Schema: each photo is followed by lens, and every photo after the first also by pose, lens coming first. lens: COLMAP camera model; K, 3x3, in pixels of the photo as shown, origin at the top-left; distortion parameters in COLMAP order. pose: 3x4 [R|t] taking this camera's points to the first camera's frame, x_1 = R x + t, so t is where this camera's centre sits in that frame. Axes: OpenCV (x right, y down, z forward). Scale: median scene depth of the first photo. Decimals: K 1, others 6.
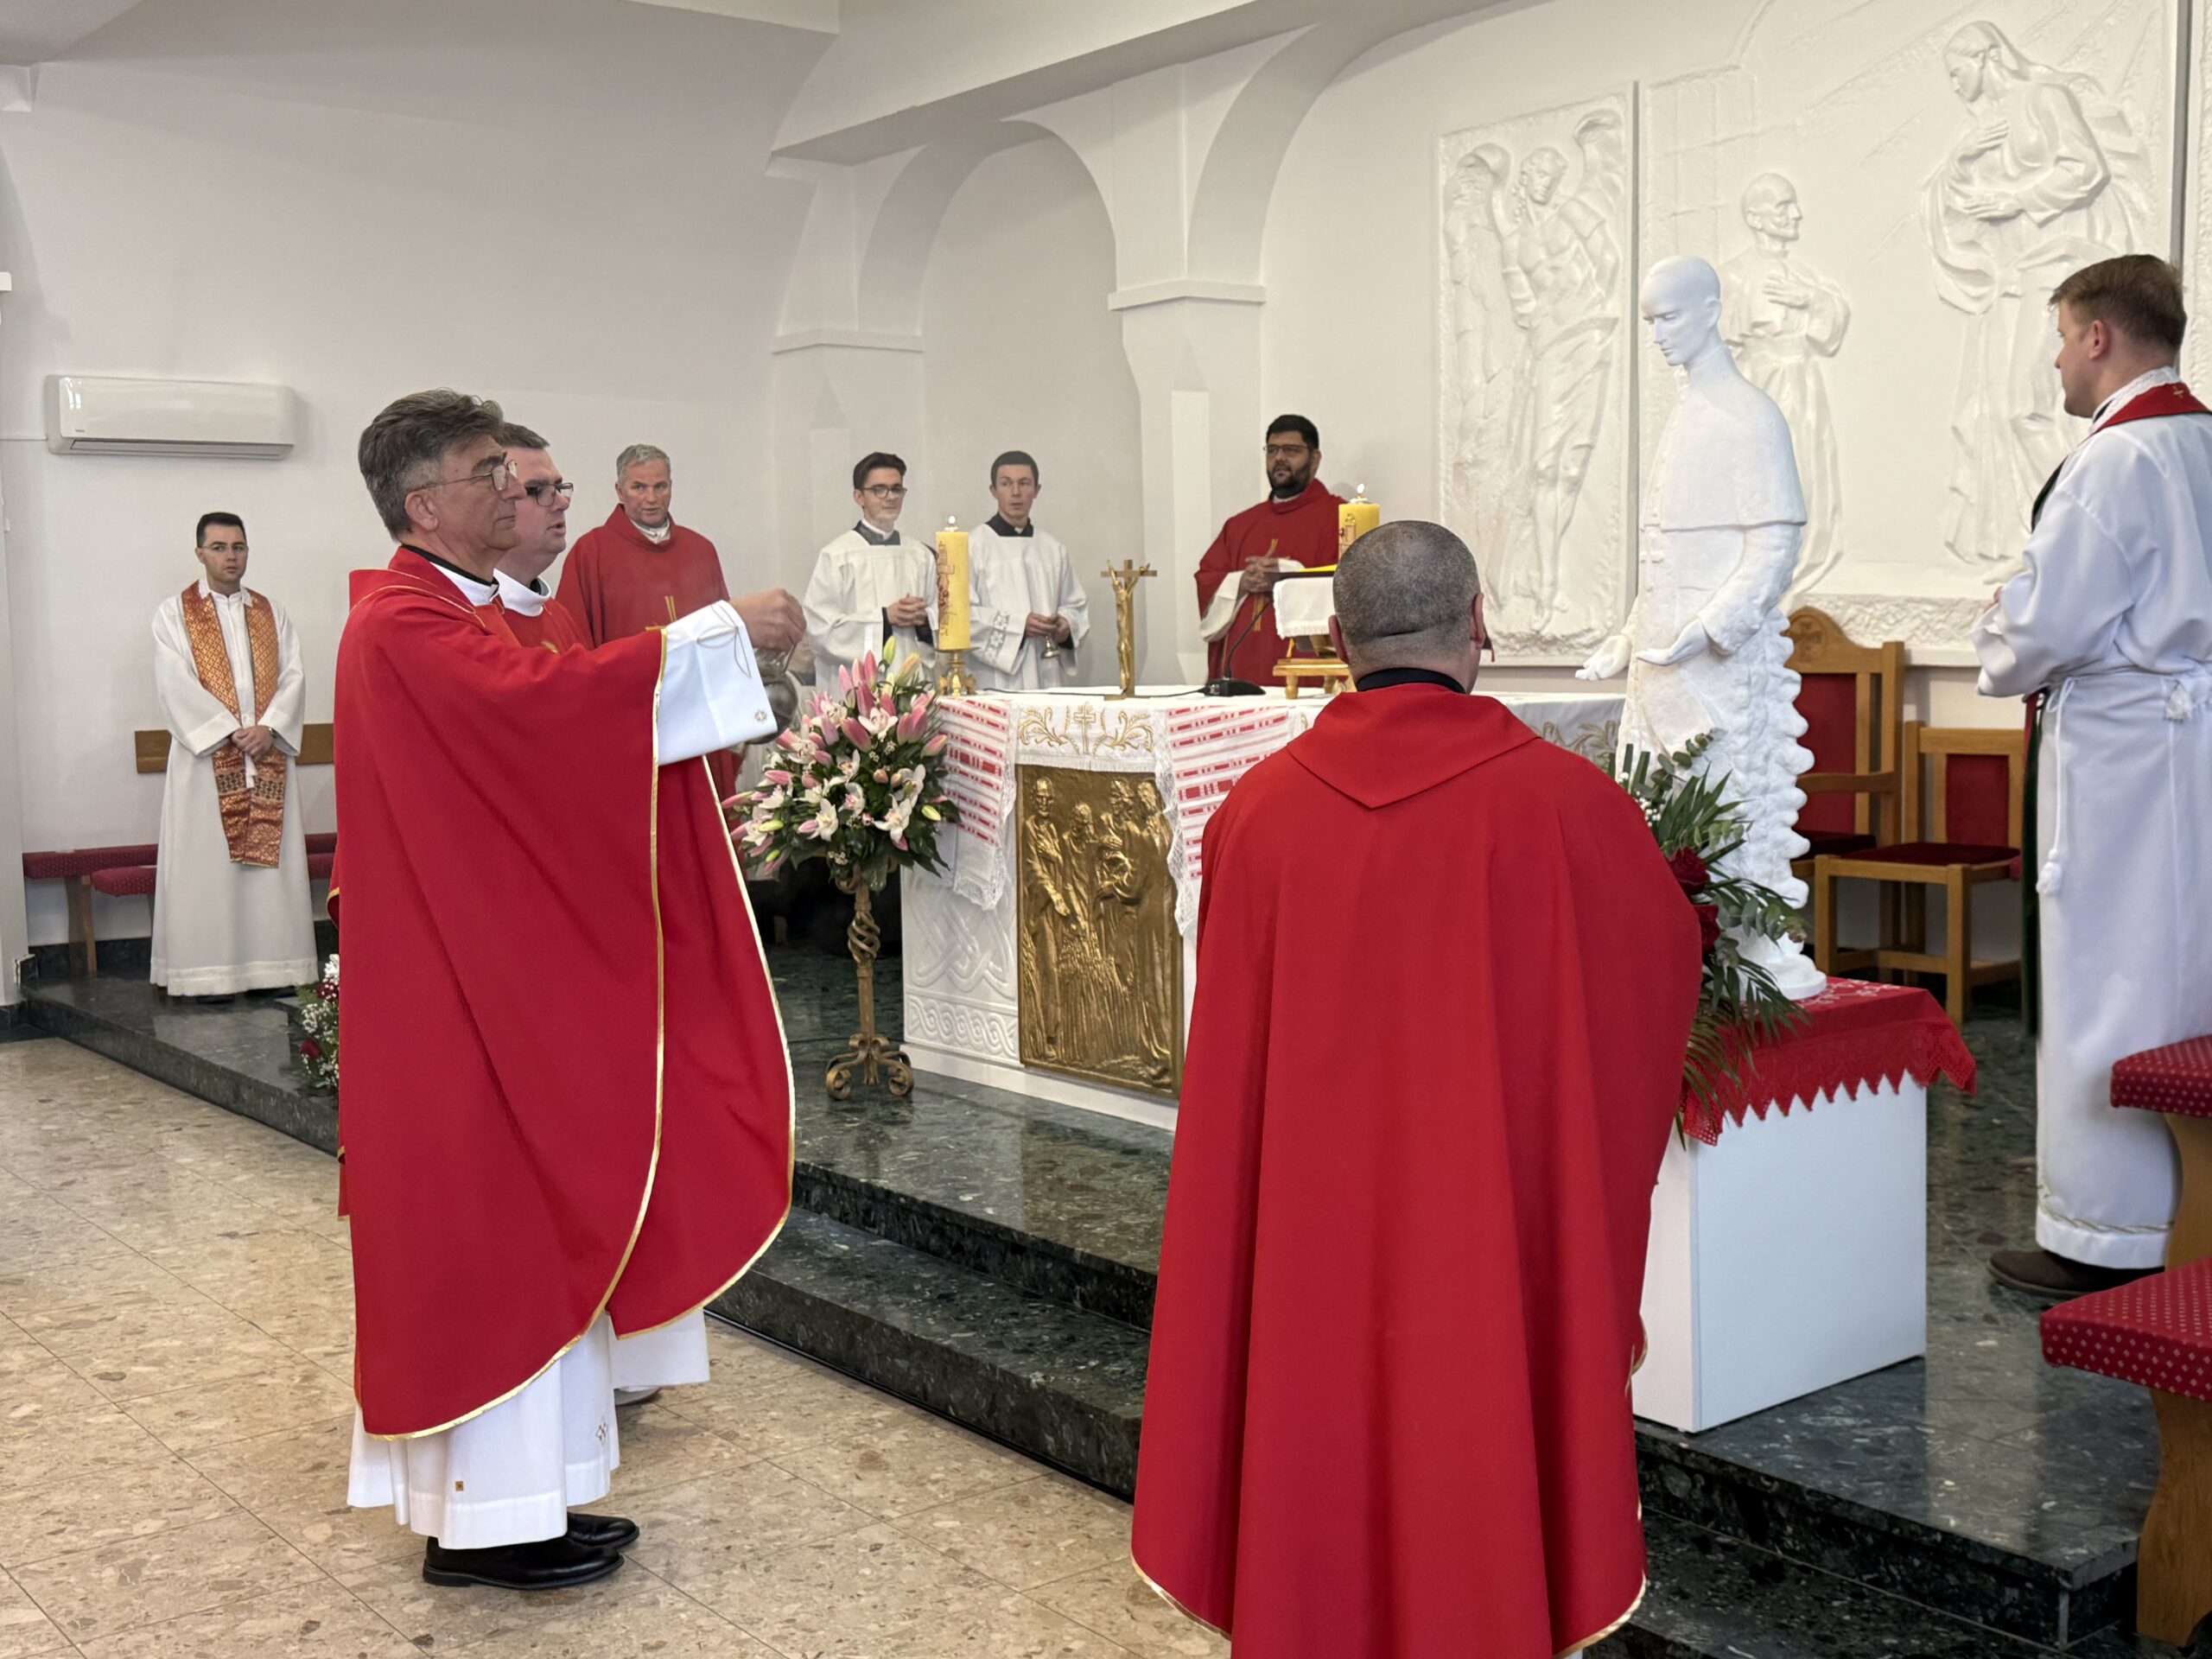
lens RADIAL K [[2402.2, 0, 1106.0], [0, 2402.2, 829.5], [0, 0, 1]] dist [0.194743, -0.493421]
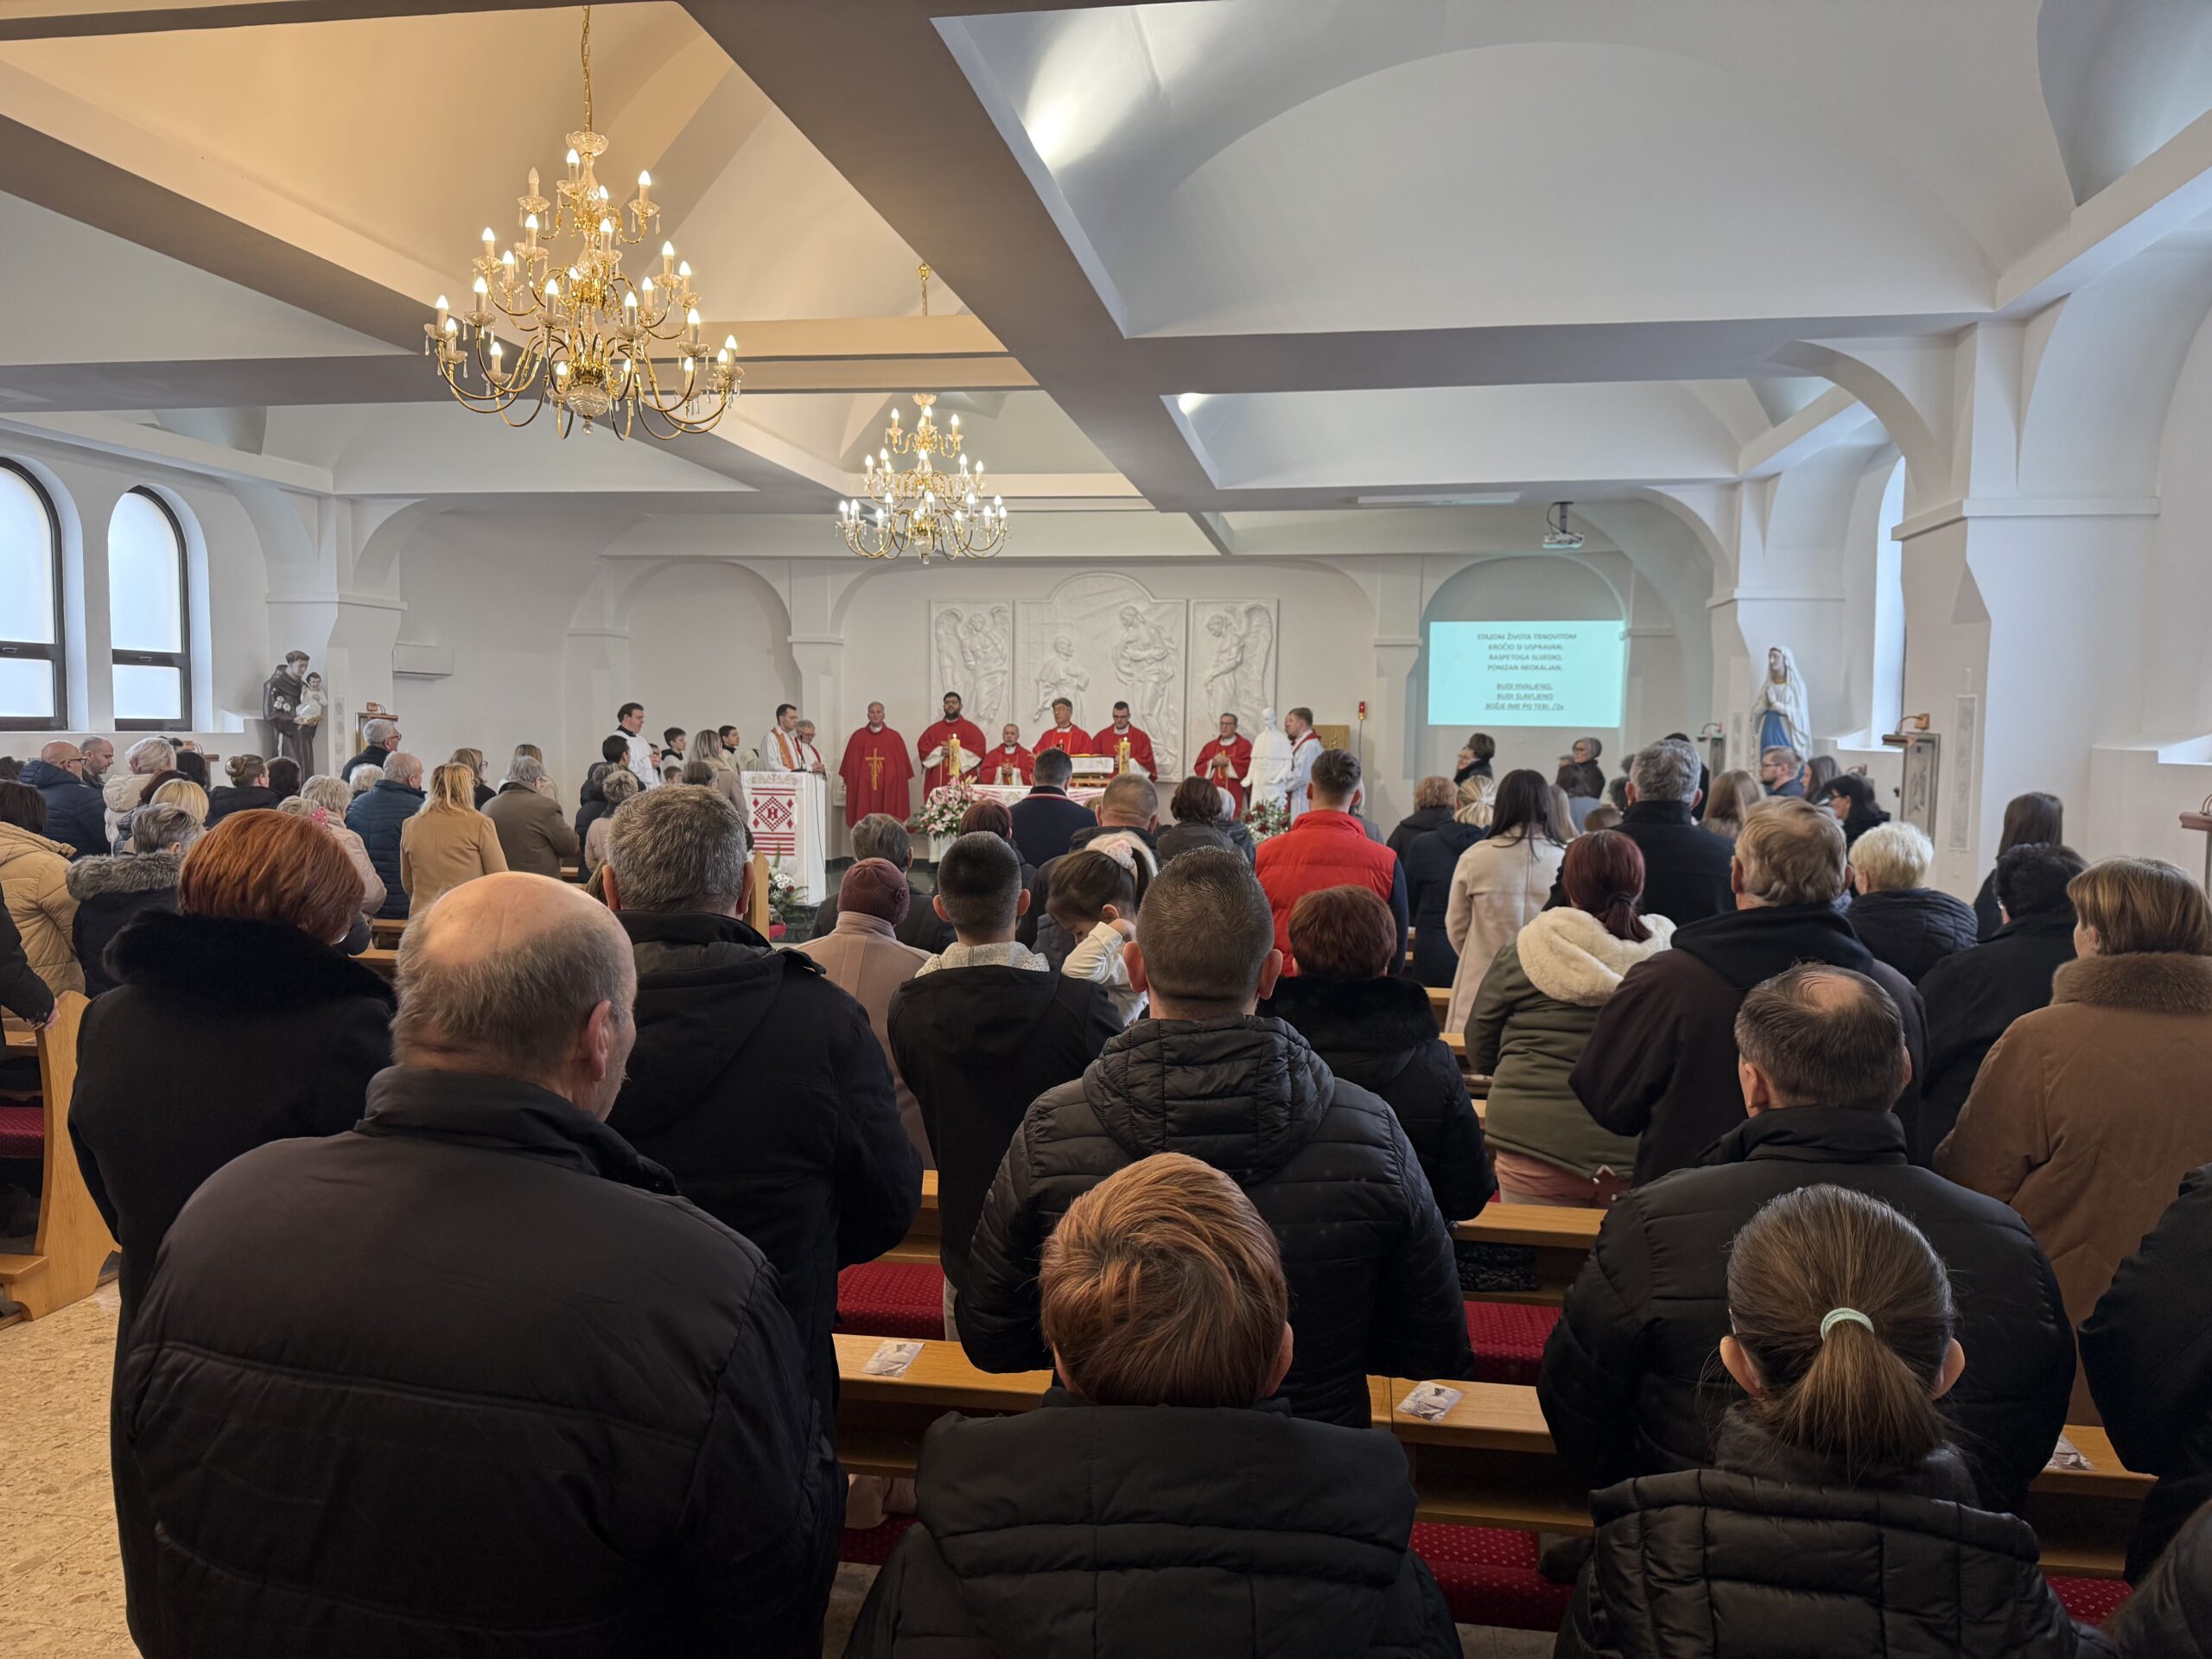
lens RADIAL K [[1564.9, 0, 1106.0], [0, 1564.9, 829.5], [0, 0, 1]] dist [0.008162, 0.005362]
pose [[0.735429, -0.011367, 0.677507, -1.461292], [0.030384, 0.999407, -0.016213, 0.048608], [-0.676921, 0.032509, 0.735338, -0.798945]]
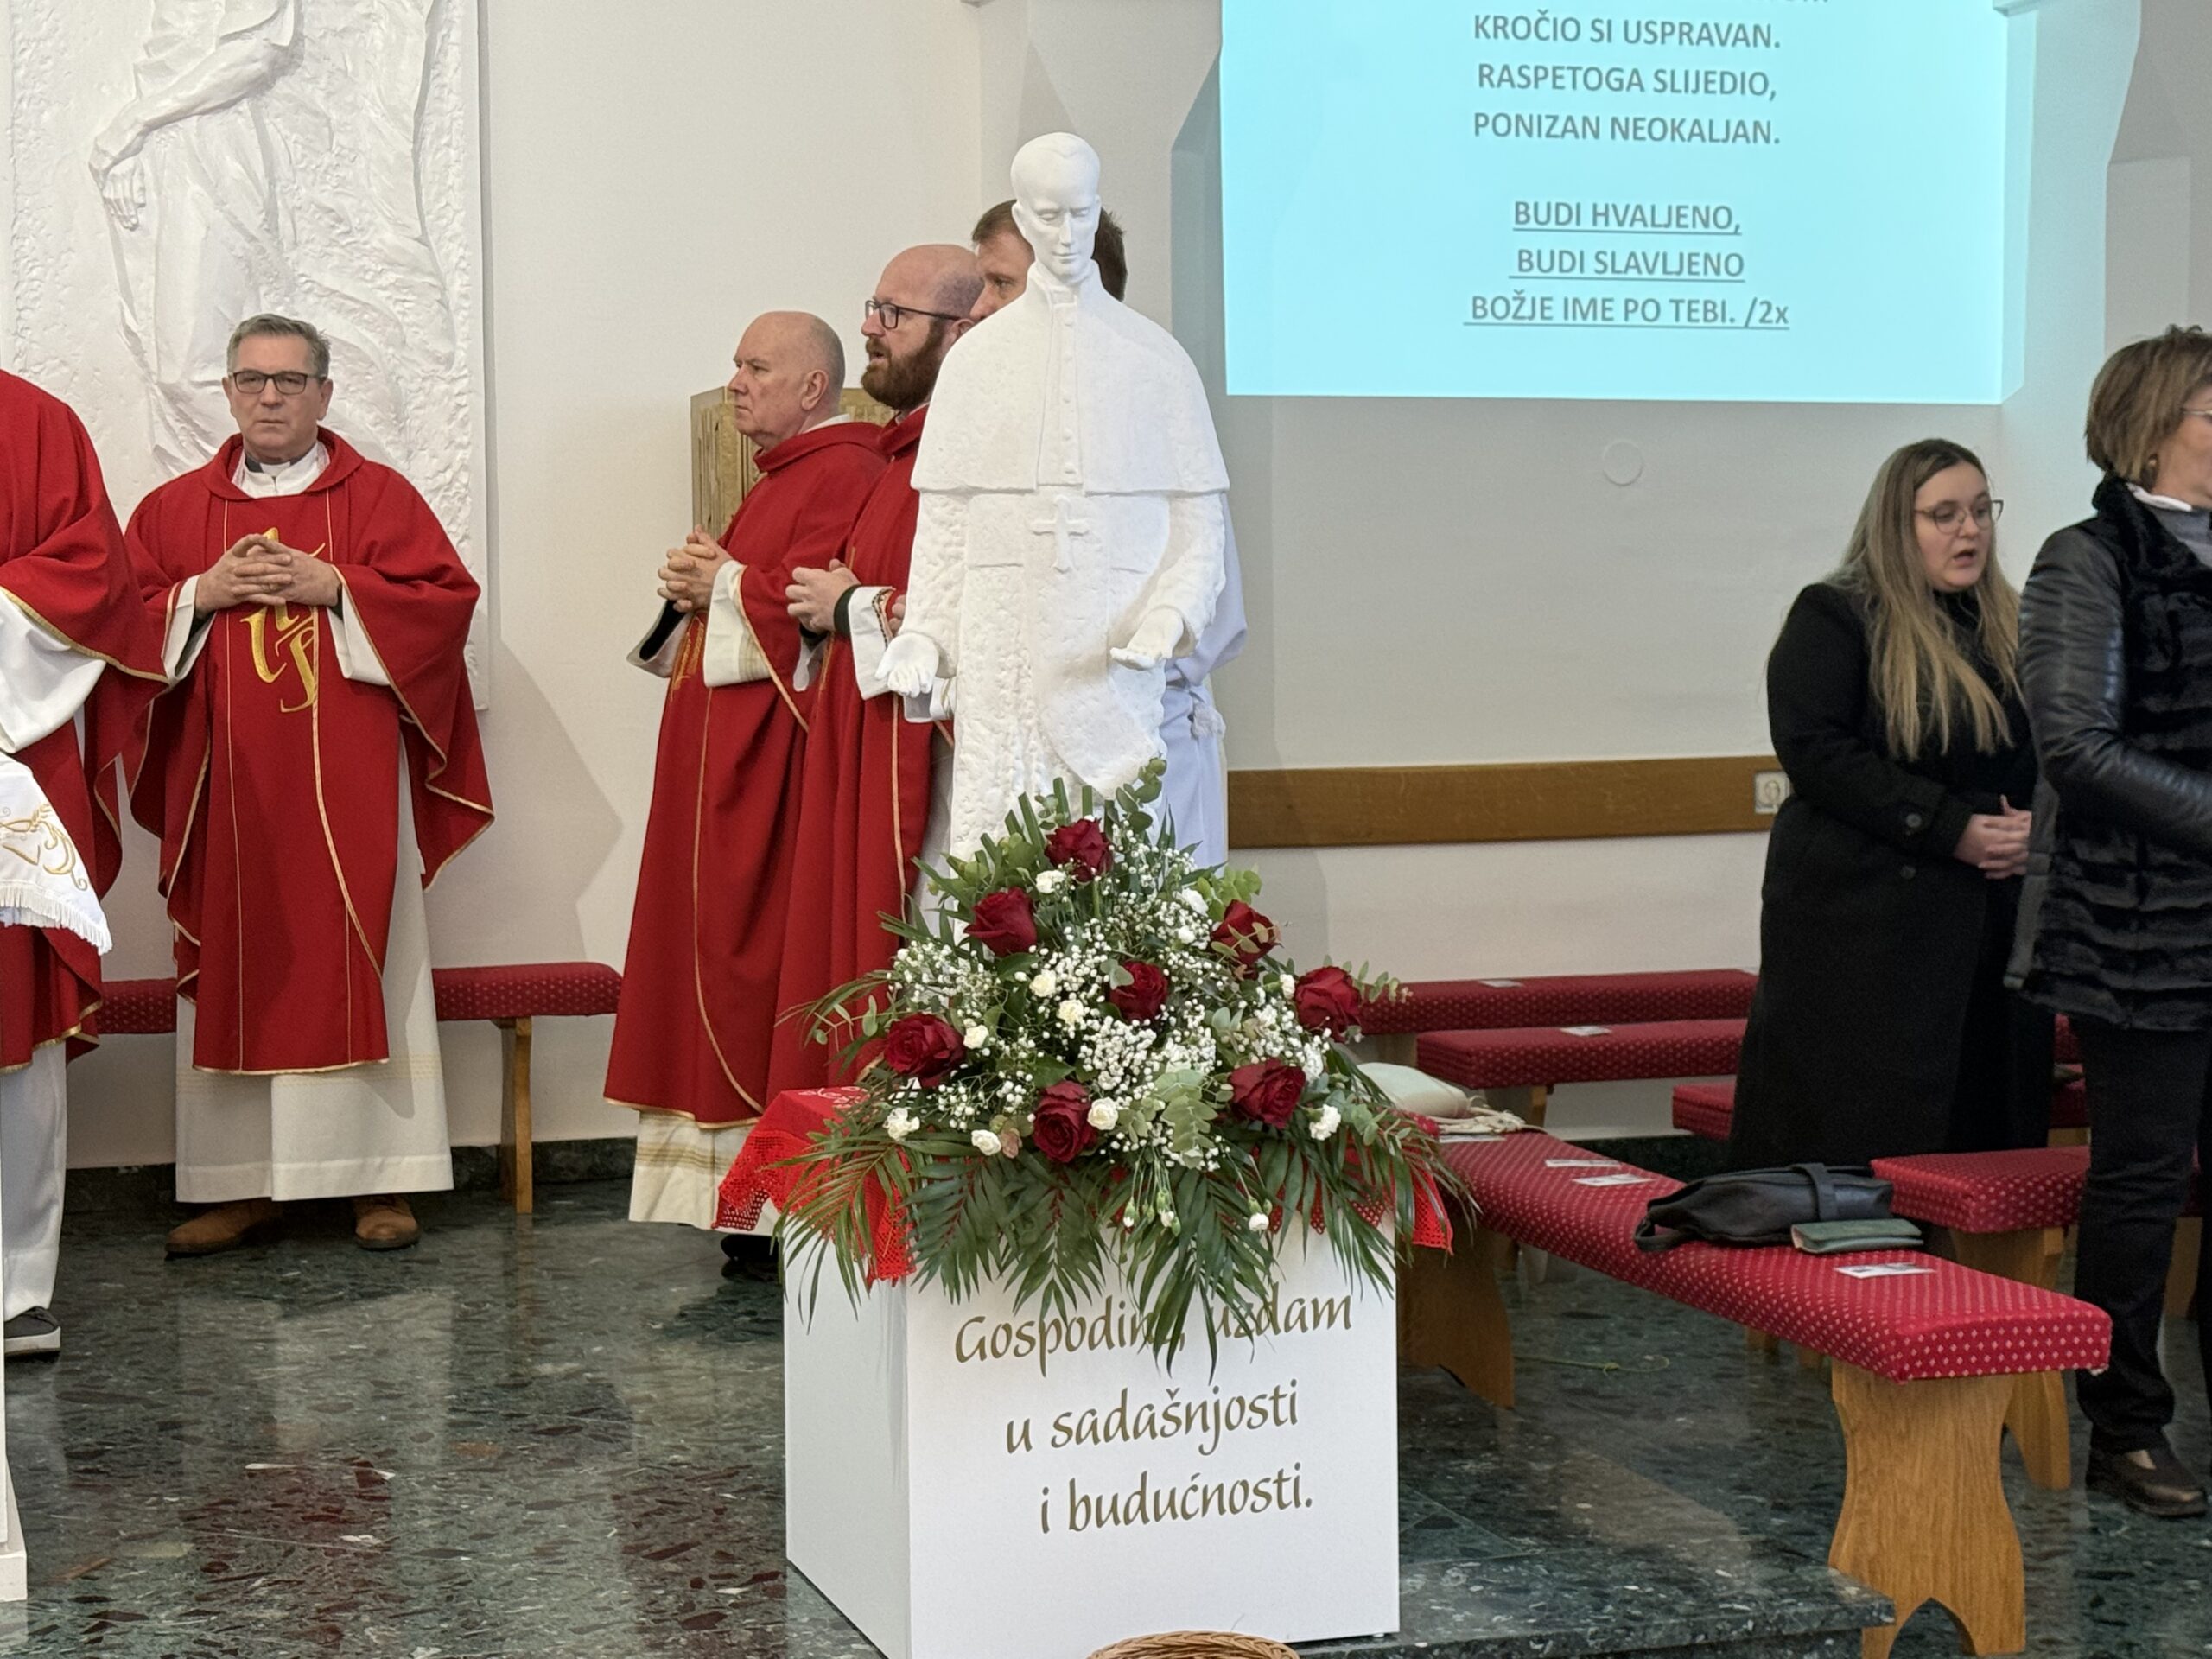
lens RADIAL K [[3896.9, 0, 1106.0], [0, 3896.9, 829.5], [0, 0, 1]] dist [0.142300, -0.063032]
pose [[0.336943, -0.033274, 0.940937, -0.563799], [0.081839, 0.996628, 0.005937, -0.015889], [-0.937961, 0.075005, 0.338530, 0.366614]]
